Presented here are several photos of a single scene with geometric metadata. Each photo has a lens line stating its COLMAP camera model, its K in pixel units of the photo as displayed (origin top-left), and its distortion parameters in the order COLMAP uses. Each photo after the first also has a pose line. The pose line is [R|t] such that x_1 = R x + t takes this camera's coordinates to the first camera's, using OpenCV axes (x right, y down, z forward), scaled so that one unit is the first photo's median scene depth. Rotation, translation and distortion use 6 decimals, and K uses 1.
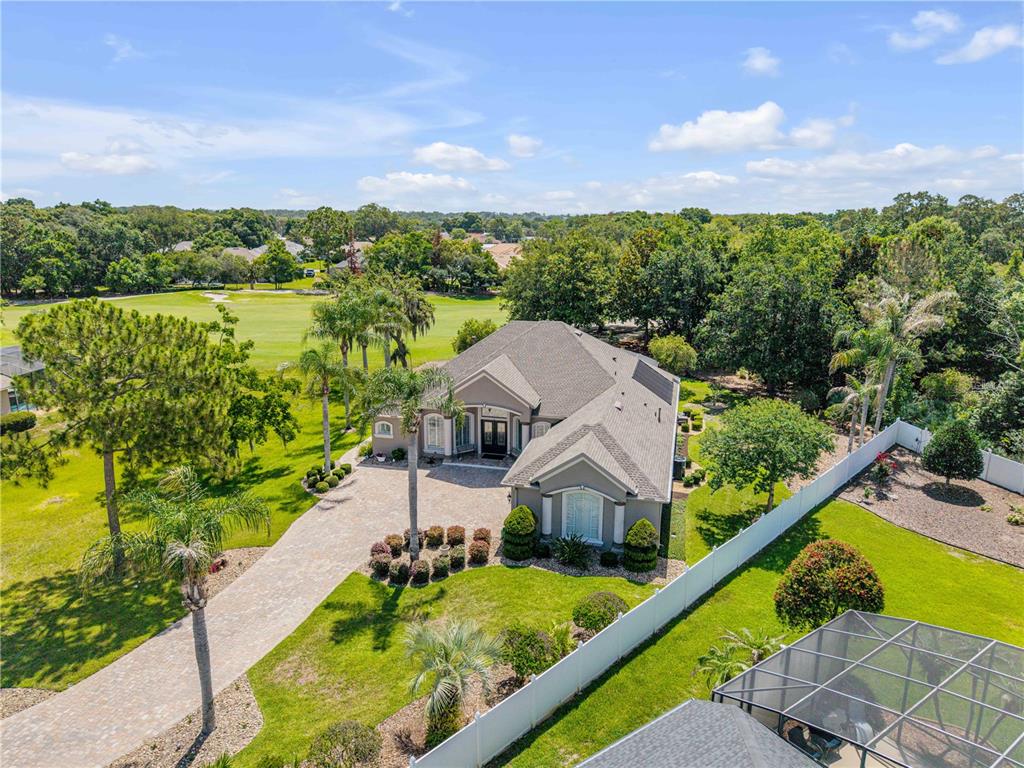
lens RADIAL K [[703.6, 0, 512.0], [0, 703.6, 384.0], [0, 0, 1]] dist [-0.004851, -0.003982]
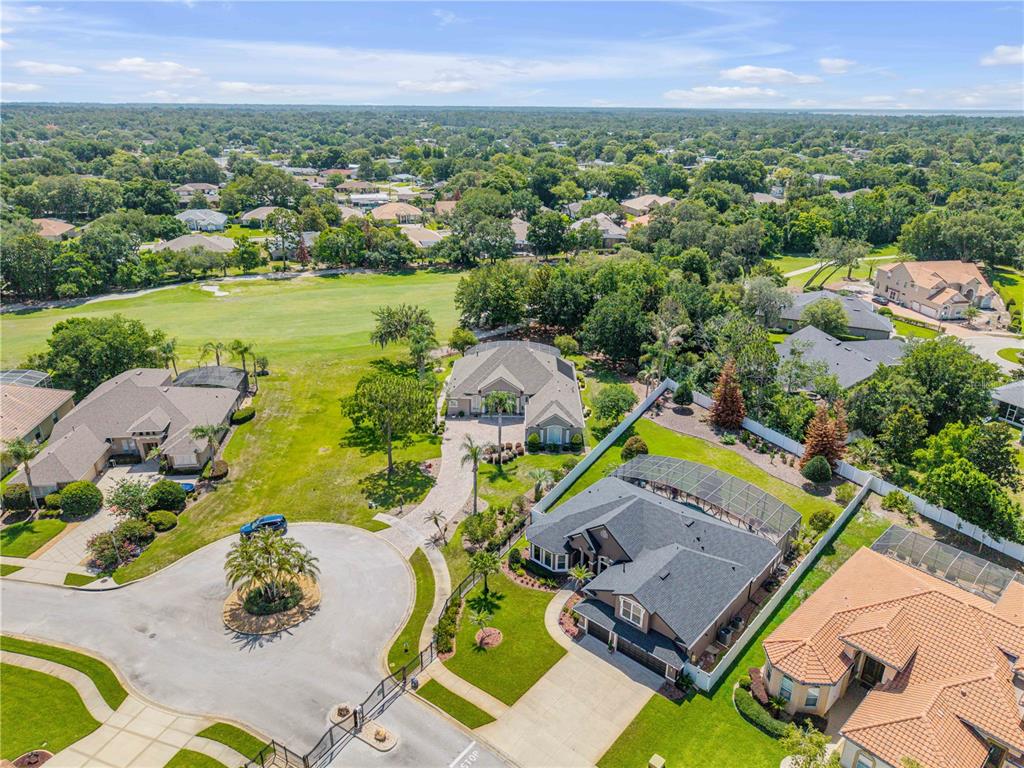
lens RADIAL K [[703.6, 0, 512.0], [0, 703.6, 384.0], [0, 0, 1]] dist [-0.004851, -0.003982]
pose [[0.974661, -0.085249, 0.206803, -0.526383], [0.055080, 0.987529, 0.147488, -0.364885], [-0.216798, -0.132360, 0.967202, -1.383694]]
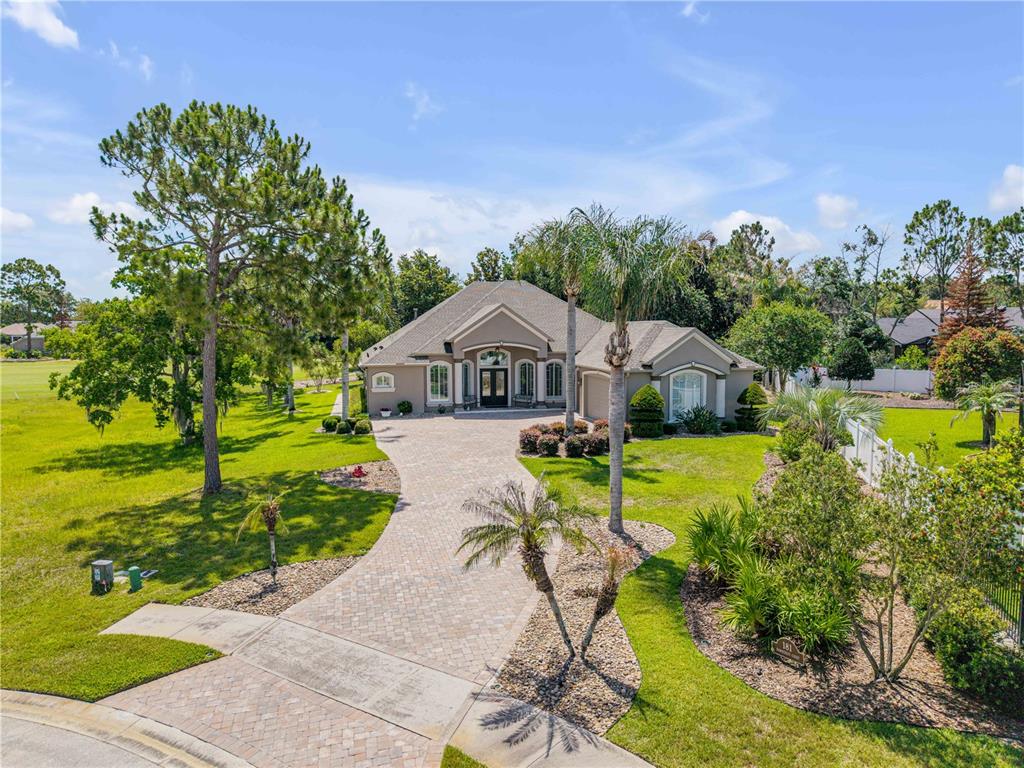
lens RADIAL K [[703.6, 0, 512.0], [0, 703.6, 384.0], [0, 0, 1]] dist [-0.004851, -0.003982]
pose [[0.889585, -0.045807, 0.454467, -0.504286], [0.118064, 0.984207, -0.131900, 0.231792], [-0.441248, 0.170993, 0.880944, 0.167204]]
